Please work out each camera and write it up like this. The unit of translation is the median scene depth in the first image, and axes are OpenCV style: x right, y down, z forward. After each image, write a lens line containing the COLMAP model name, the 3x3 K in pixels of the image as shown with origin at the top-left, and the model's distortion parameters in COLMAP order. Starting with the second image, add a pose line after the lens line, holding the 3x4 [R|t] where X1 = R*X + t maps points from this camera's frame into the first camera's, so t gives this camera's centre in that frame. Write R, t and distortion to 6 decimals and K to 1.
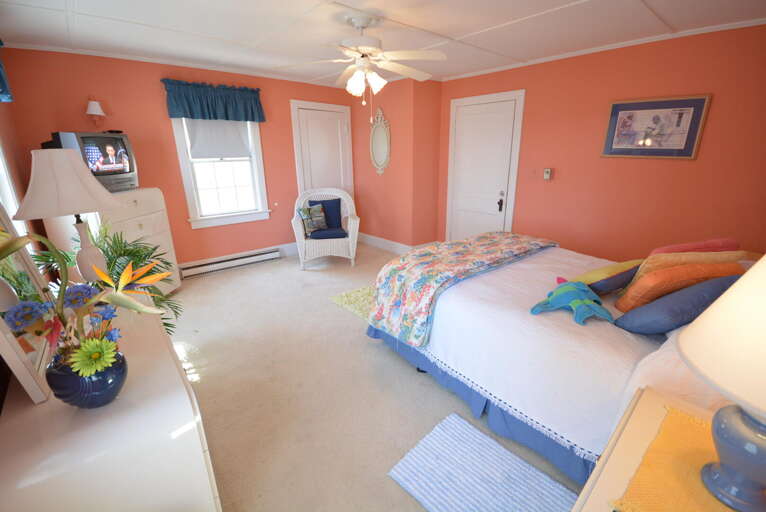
lens RADIAL K [[342.1, 0, 383.0], [0, 342.1, 256.0], [0, 0, 1]] dist [0.016983, -0.012616]
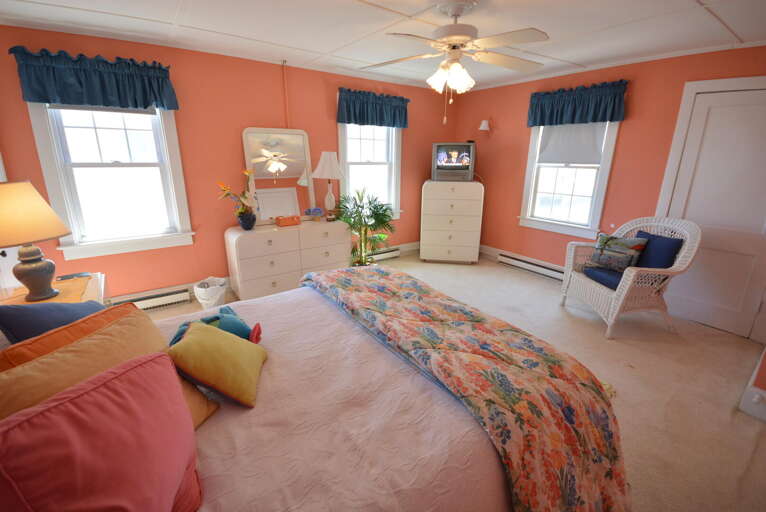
lens RADIAL K [[342.1, 0, 383.0], [0, 342.1, 256.0], [0, 0, 1]] dist [0.016983, -0.012616]
pose [[-0.103774, 0.288435, -0.951859, 0.610604], [-0.310024, 0.899965, 0.306509, -0.201708], [0.945048, 0.326907, -0.003972, 0.644741]]
